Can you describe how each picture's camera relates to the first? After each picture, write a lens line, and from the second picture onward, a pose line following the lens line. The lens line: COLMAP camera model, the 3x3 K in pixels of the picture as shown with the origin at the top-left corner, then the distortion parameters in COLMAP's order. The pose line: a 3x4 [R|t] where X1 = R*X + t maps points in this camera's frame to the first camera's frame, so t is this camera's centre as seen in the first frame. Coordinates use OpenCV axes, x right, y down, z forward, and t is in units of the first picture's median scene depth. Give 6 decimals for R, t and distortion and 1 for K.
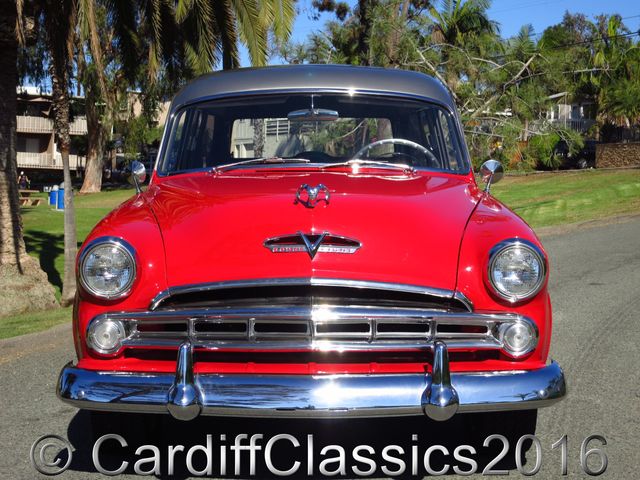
lens RADIAL K [[1364.9, 0, 319.7], [0, 1364.9, 239.0], [0, 0, 1]] dist [-0.235319, 0.000000]
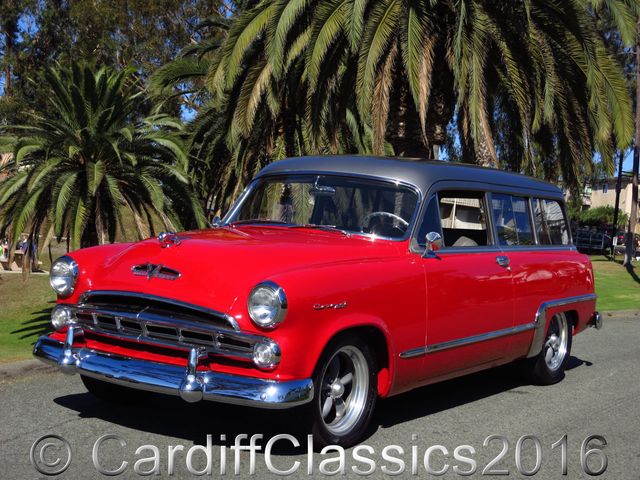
lens RADIAL K [[1024.1, 0, 319.9], [0, 1024.1, 243.5], [0, 0, 1]] dist [-0.115621, 0.000000]
pose [[0.860082, 0.081335, -0.503630, 0.297300], [-0.105623, 0.994209, -0.019816, -0.009986], [0.499102, 0.070238, 0.863692, 0.052329]]
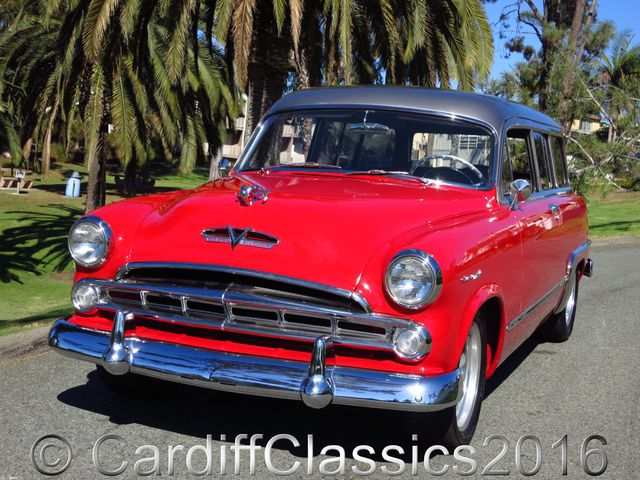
lens RADIAL K [[1024.1, 0, 318.5], [0, 1024.1, 237.5], [0, 0, 1]] dist [-0.115621, 0.000000]
pose [[0.946713, 0.094805, -0.307809, 0.135231], [-0.091669, 0.995484, 0.024668, -0.009785], [0.308758, 0.004863, 0.951128, 0.085873]]
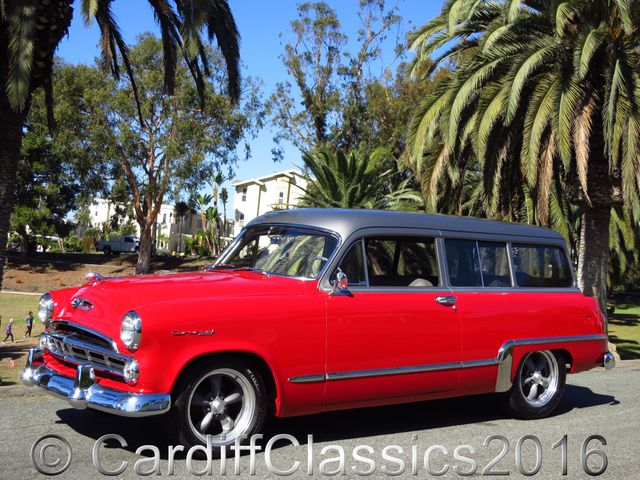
lens RADIAL K [[906.7, 0, 321.3], [0, 906.7, 237.7], [0, 0, 1]] dist [-0.124205, 0.000000]
pose [[0.664844, 0.023535, -0.746611, 0.466694], [-0.104102, 0.992669, -0.061410, -0.018767], [0.739693, 0.118551, 0.662420, 0.180253]]
